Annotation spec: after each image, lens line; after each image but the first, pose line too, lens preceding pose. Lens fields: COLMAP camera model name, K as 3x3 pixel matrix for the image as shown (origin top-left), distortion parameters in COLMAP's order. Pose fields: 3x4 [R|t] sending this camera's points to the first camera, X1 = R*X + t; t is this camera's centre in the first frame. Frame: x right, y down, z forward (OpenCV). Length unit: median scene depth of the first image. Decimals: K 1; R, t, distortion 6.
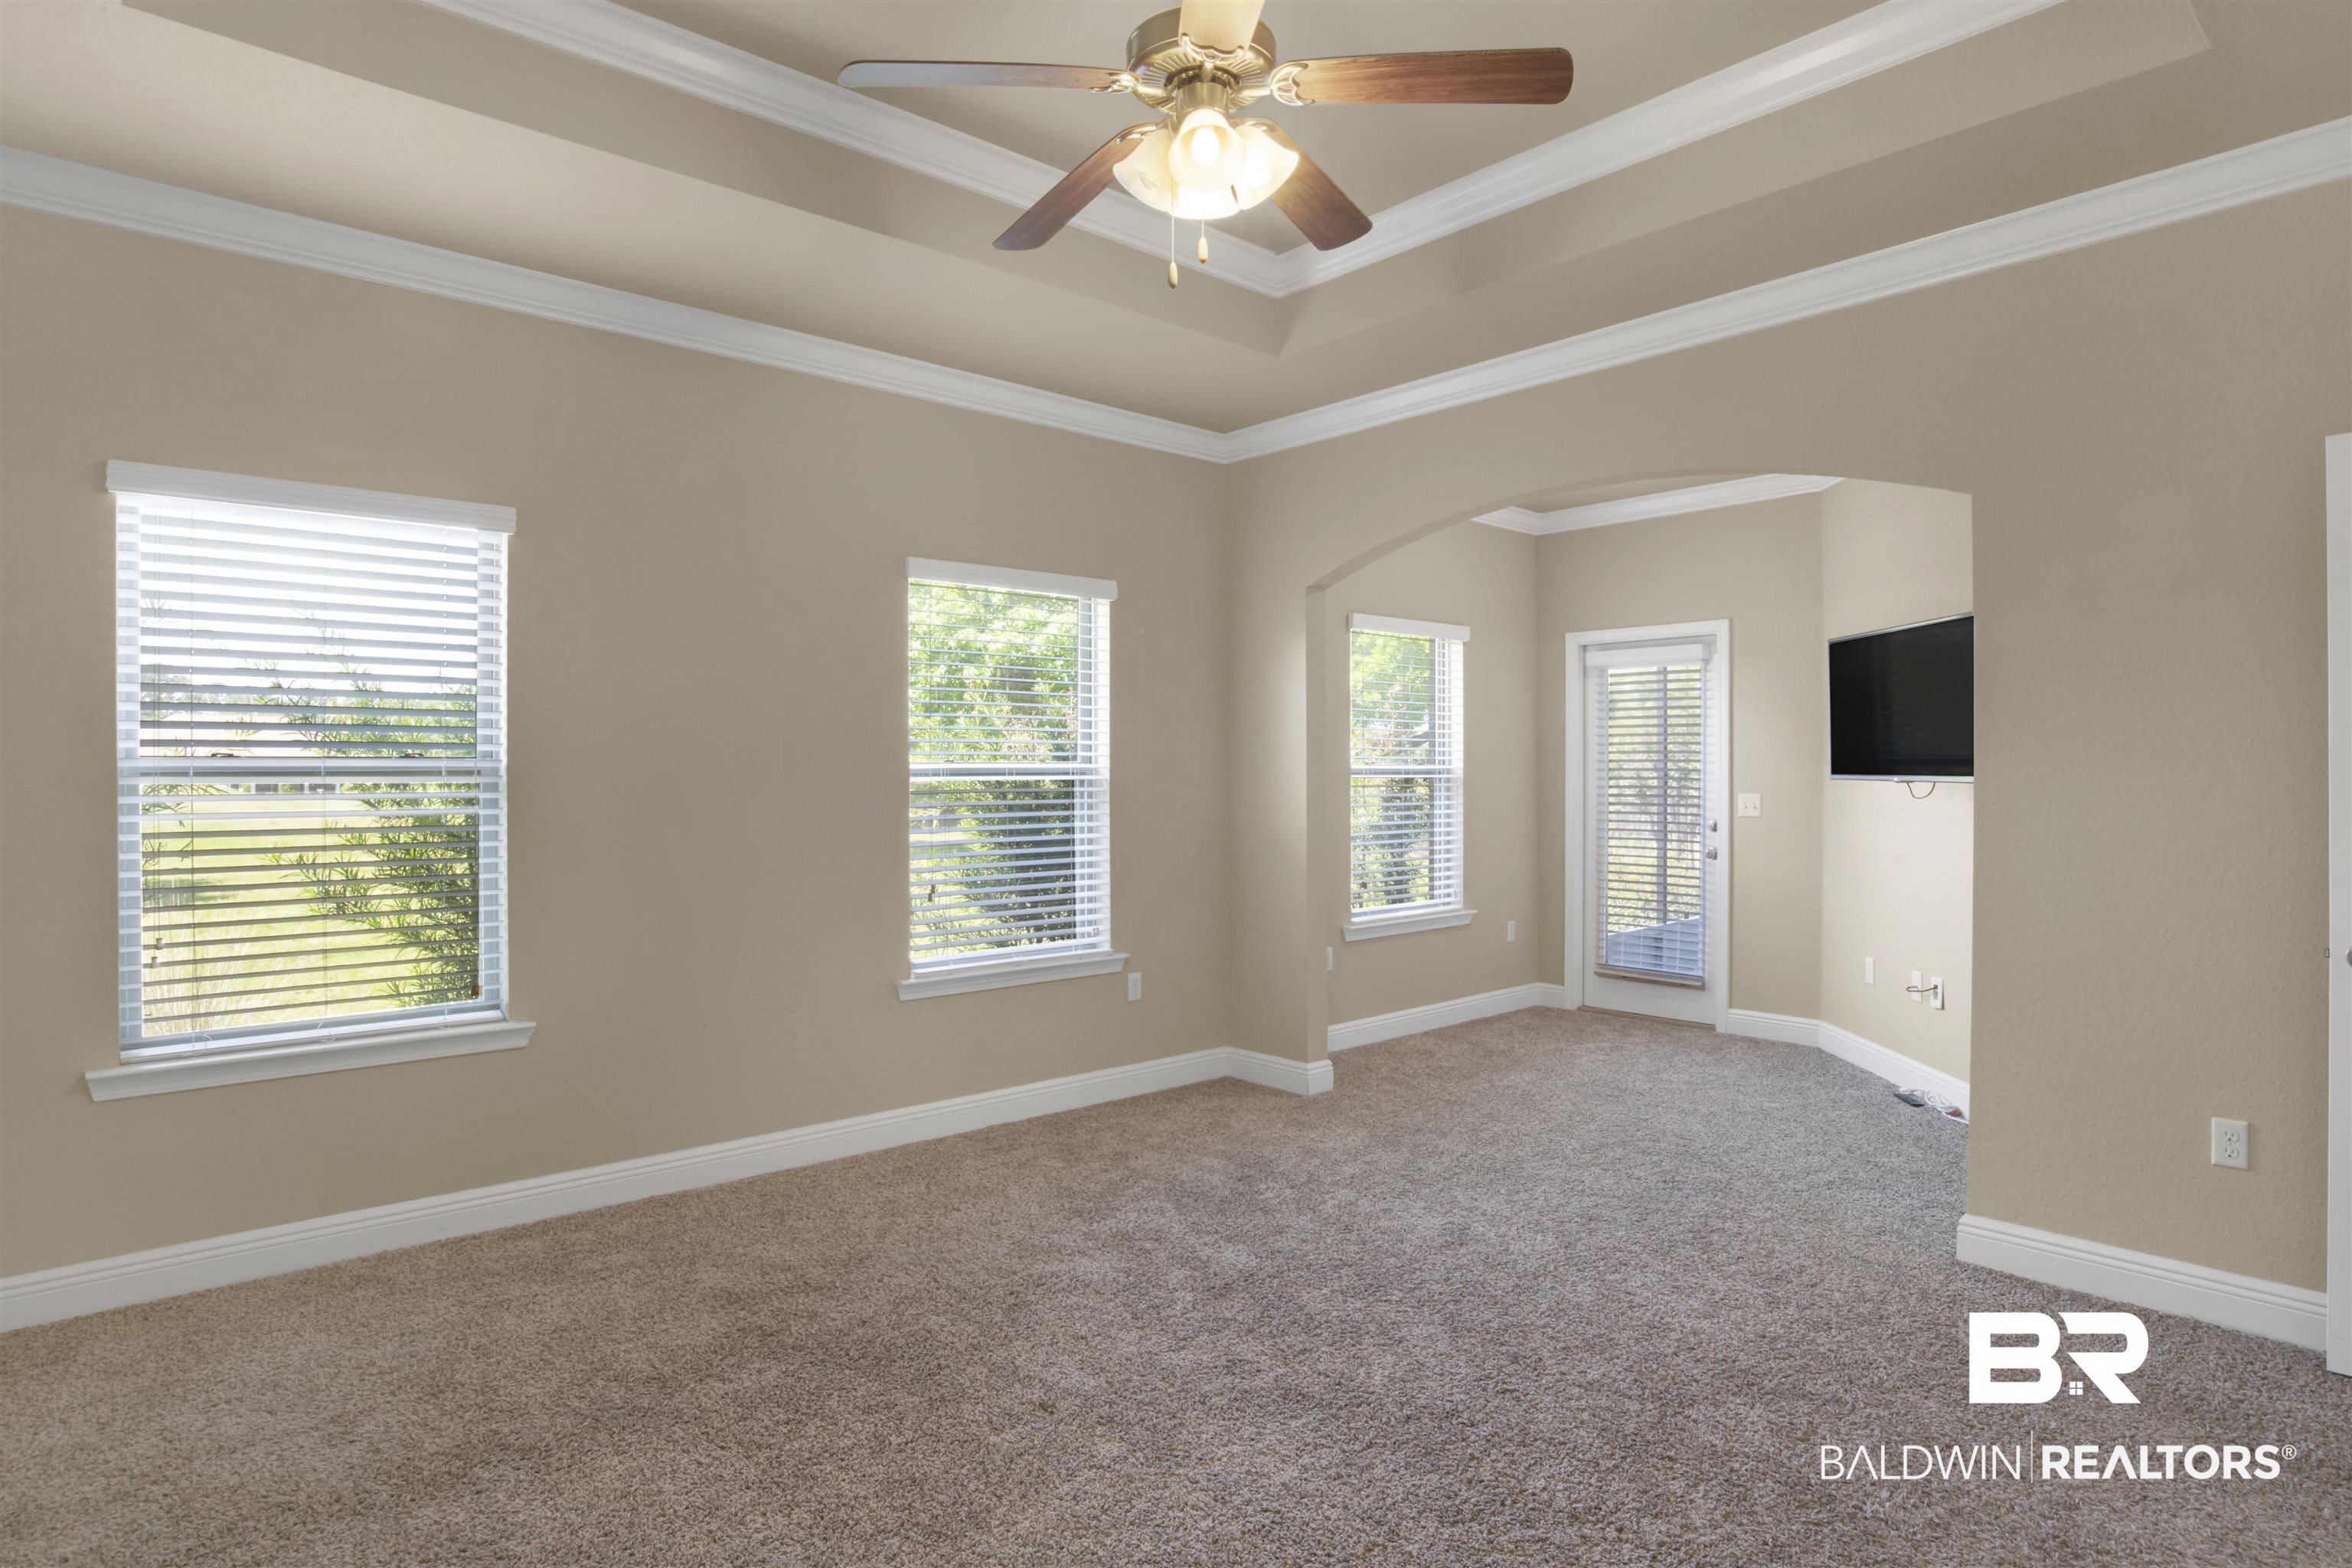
lens RADIAL K [[1240.8, 0, 1184.3], [0, 1240.8, 770.0], [0, 0, 1]] dist [-0.026636, 0.001147]
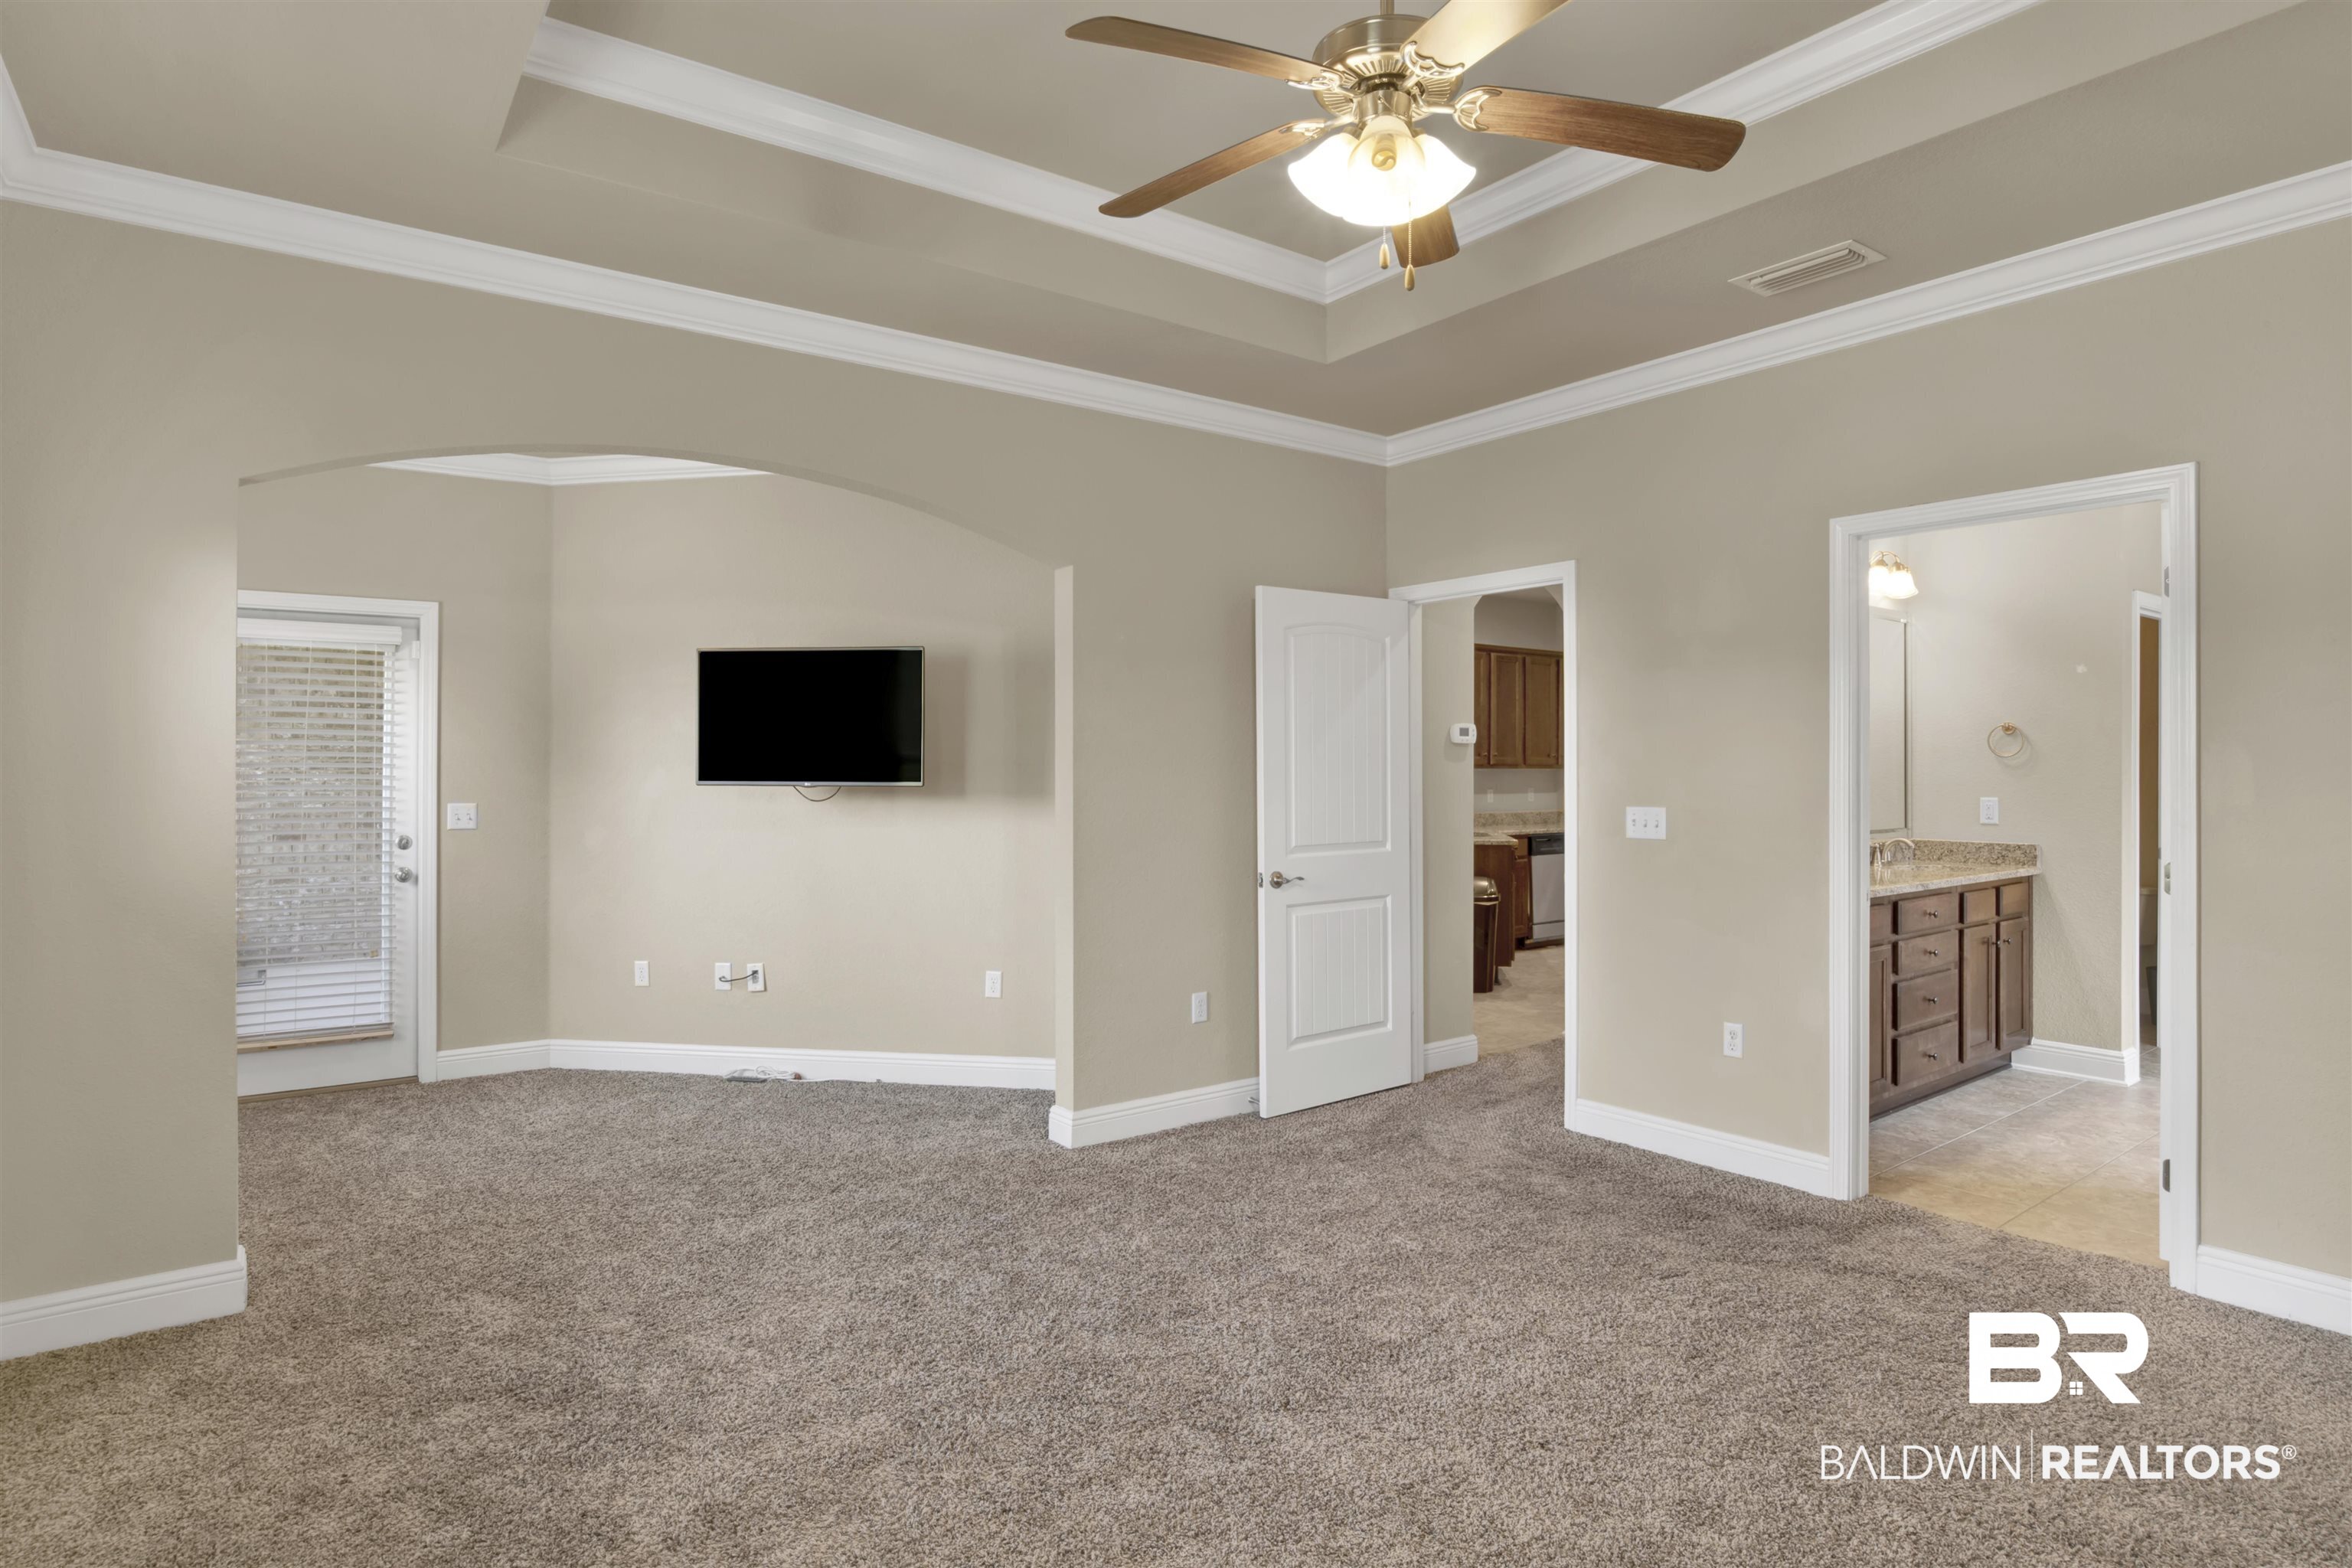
lens RADIAL K [[1240.8, 0, 1179.9], [0, 1240.8, 782.0], [0, 0, 1]] dist [-0.026636, 0.001147]
pose [[0.110759, -0.000766, 0.993847, -0.455613], [-0.000867, 0.999999, 0.000867, 0.003663], [-0.993847, -0.000958, 0.110758, 0.495868]]
